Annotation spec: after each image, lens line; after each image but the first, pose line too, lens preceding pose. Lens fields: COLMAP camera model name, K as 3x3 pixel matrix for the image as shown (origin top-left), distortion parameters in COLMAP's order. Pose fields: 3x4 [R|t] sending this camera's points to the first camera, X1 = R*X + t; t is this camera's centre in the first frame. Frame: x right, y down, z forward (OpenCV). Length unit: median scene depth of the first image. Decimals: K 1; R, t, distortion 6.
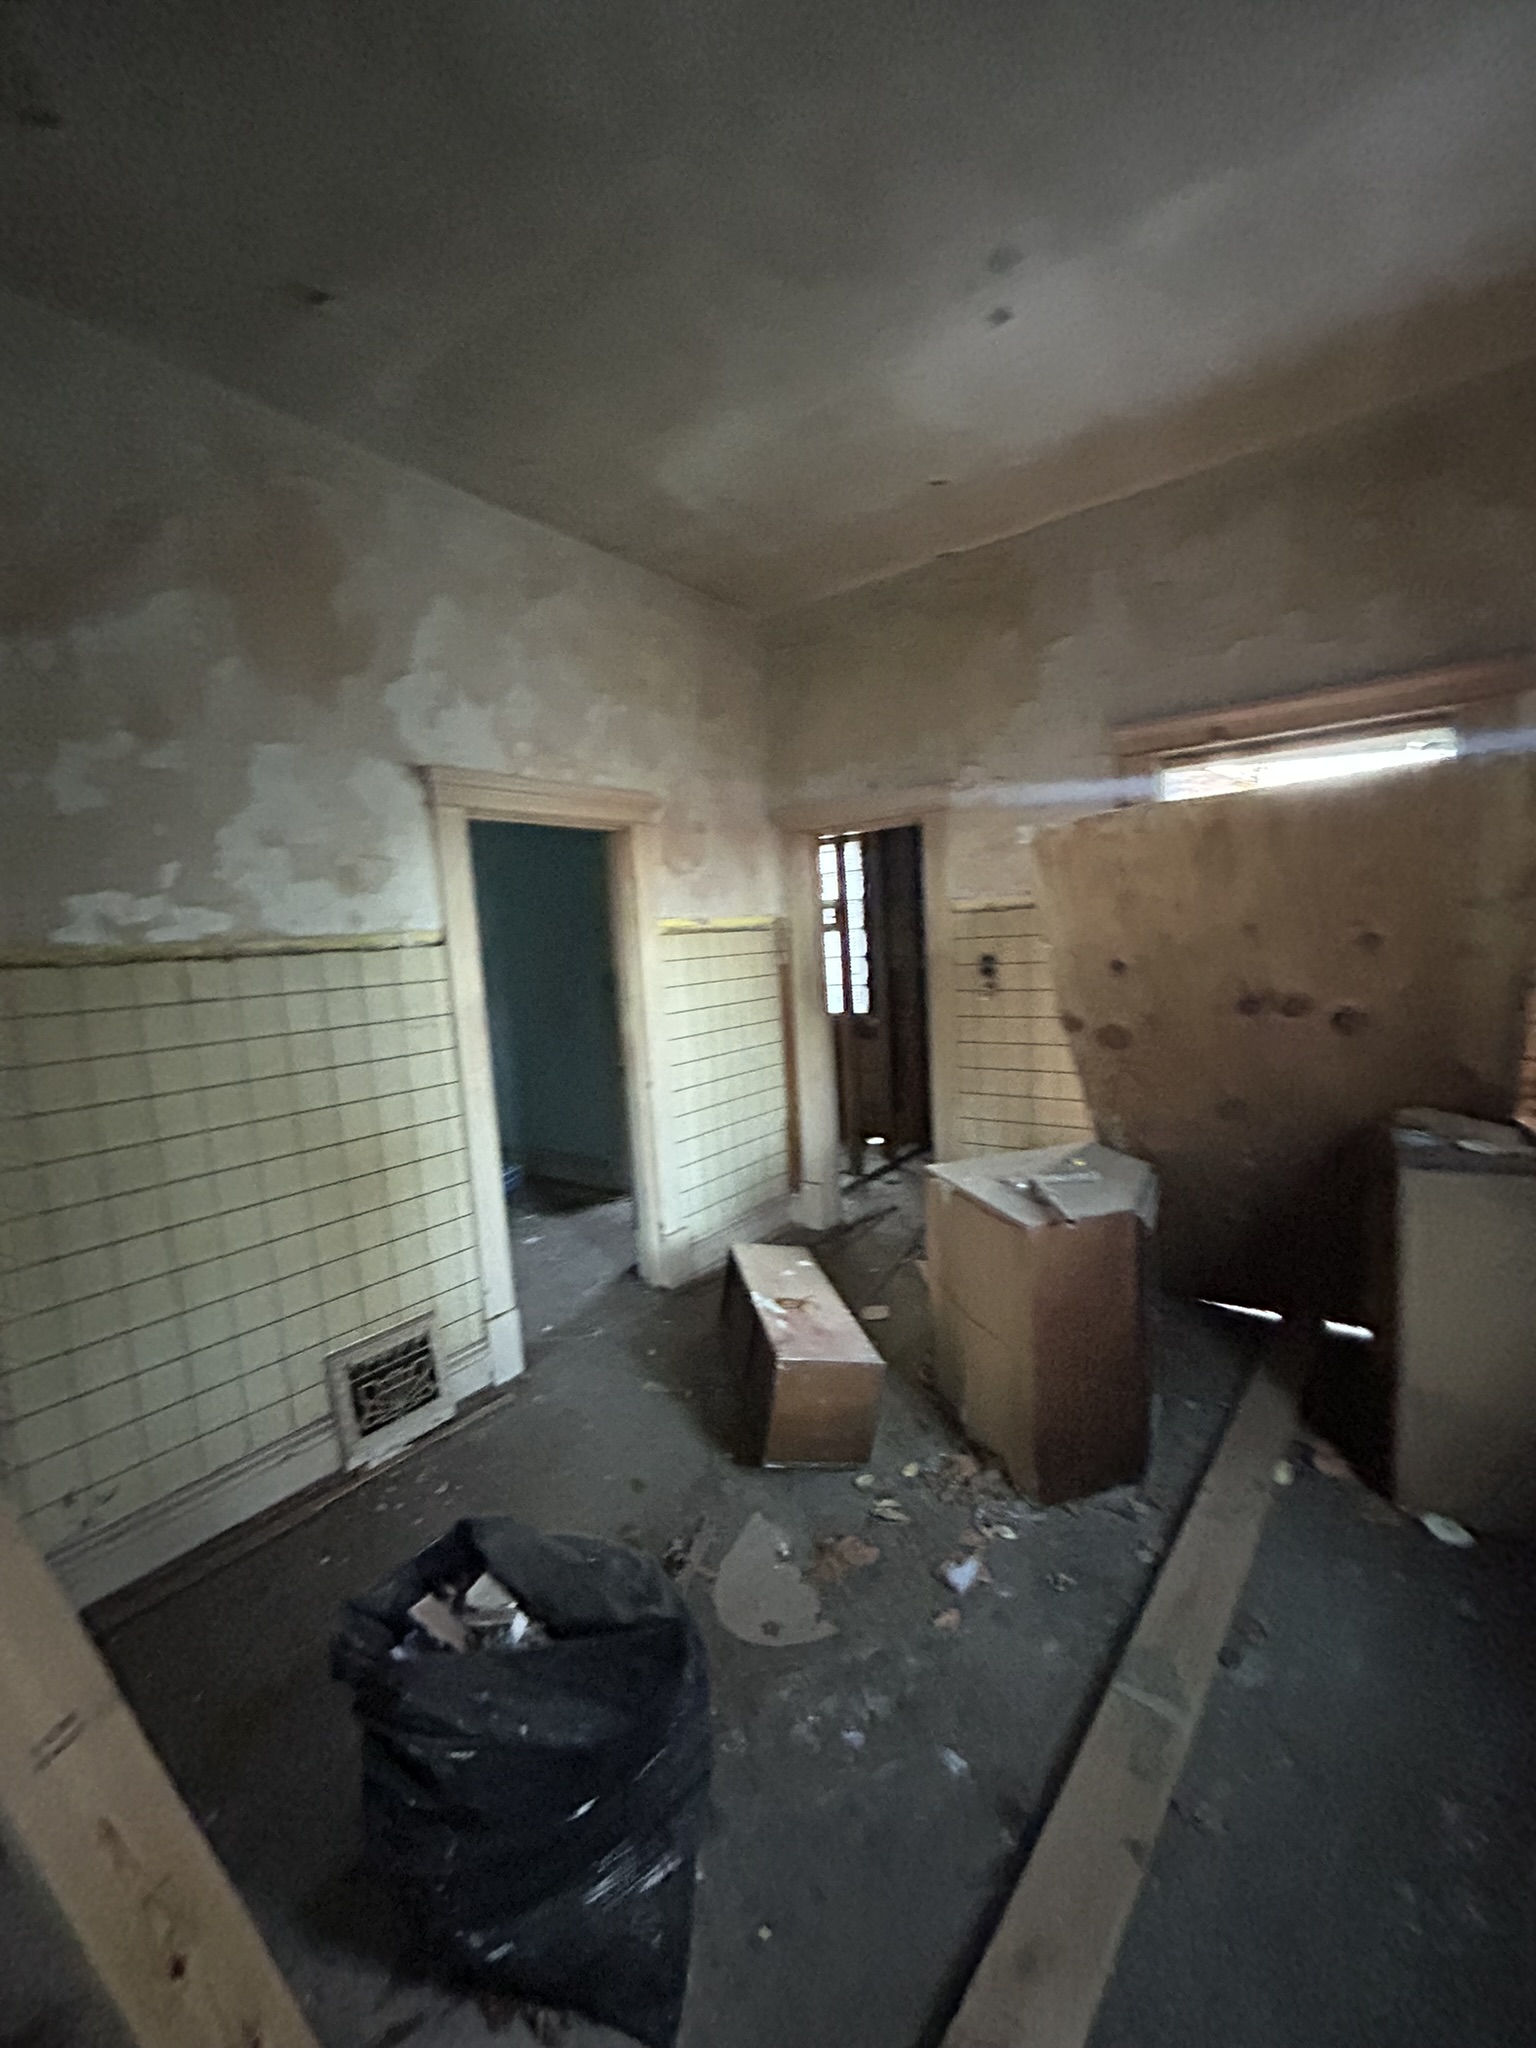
lens RADIAL K [[836.8, 0, 771.1], [0, 836.8, 1027.2], [0, 0, 1]] dist [0.000102, 0.000891]
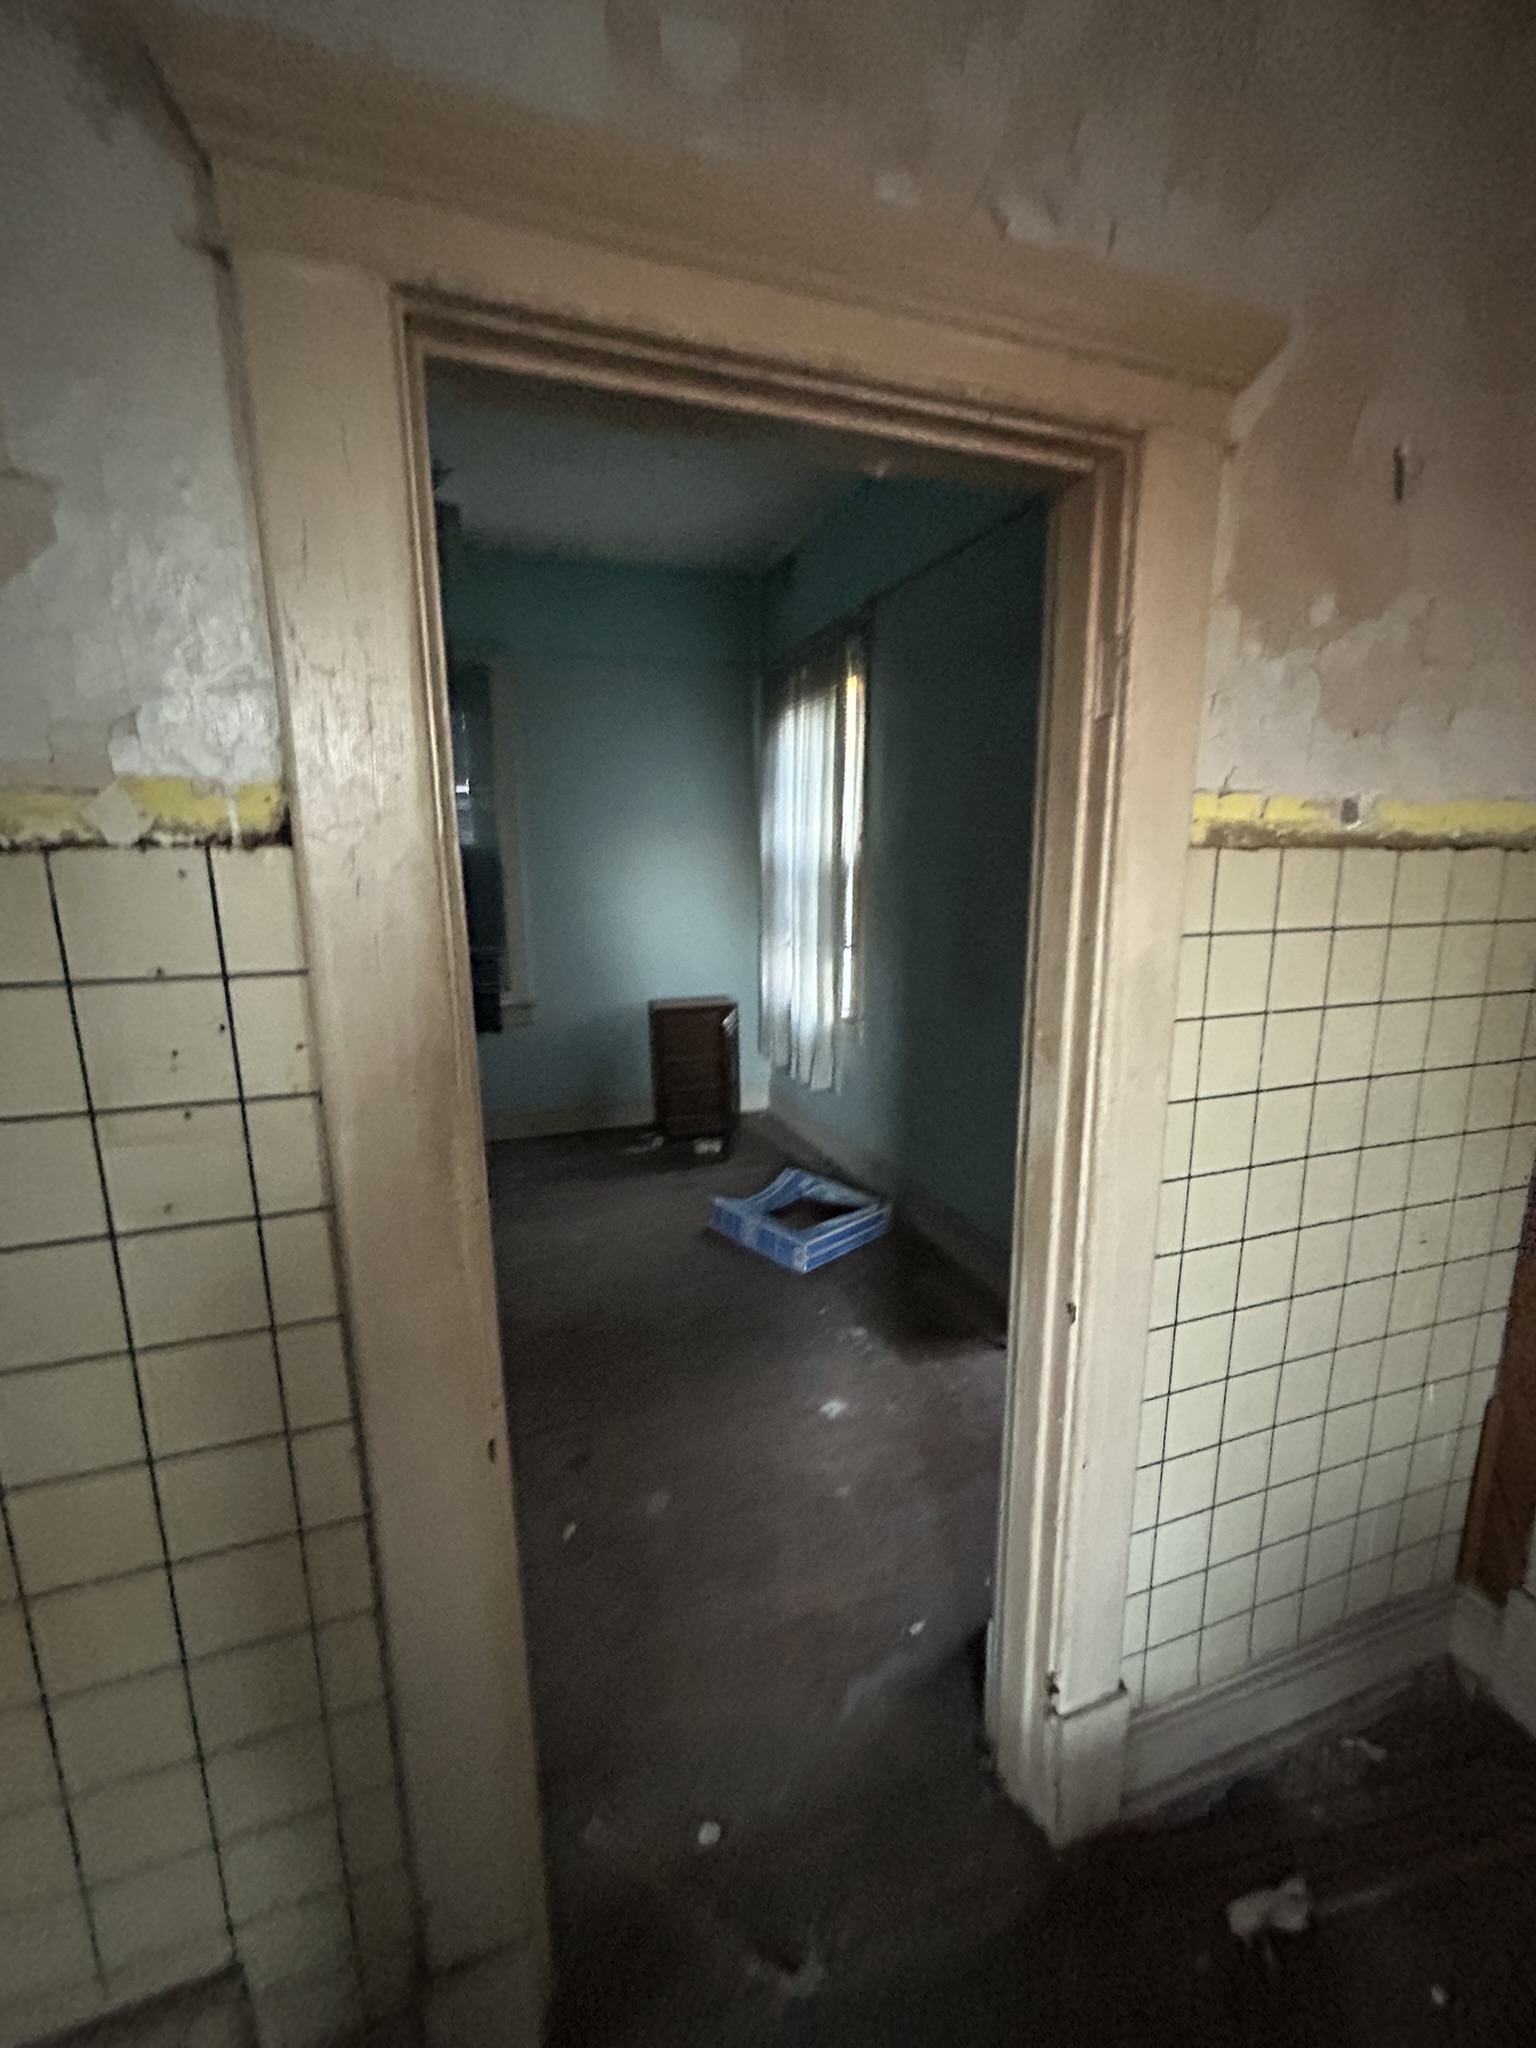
lens RADIAL K [[836.8, 0, 771.1], [0, 836.8, 1027.2], [0, 0, 1]] dist [0.000102, 0.000891]
pose [[0.830005, 0.159186, -0.534558, -0.081763], [-0.104179, 0.985787, 0.131799, -0.068399], [0.547941, -0.053705, 0.834792, 0.641657]]
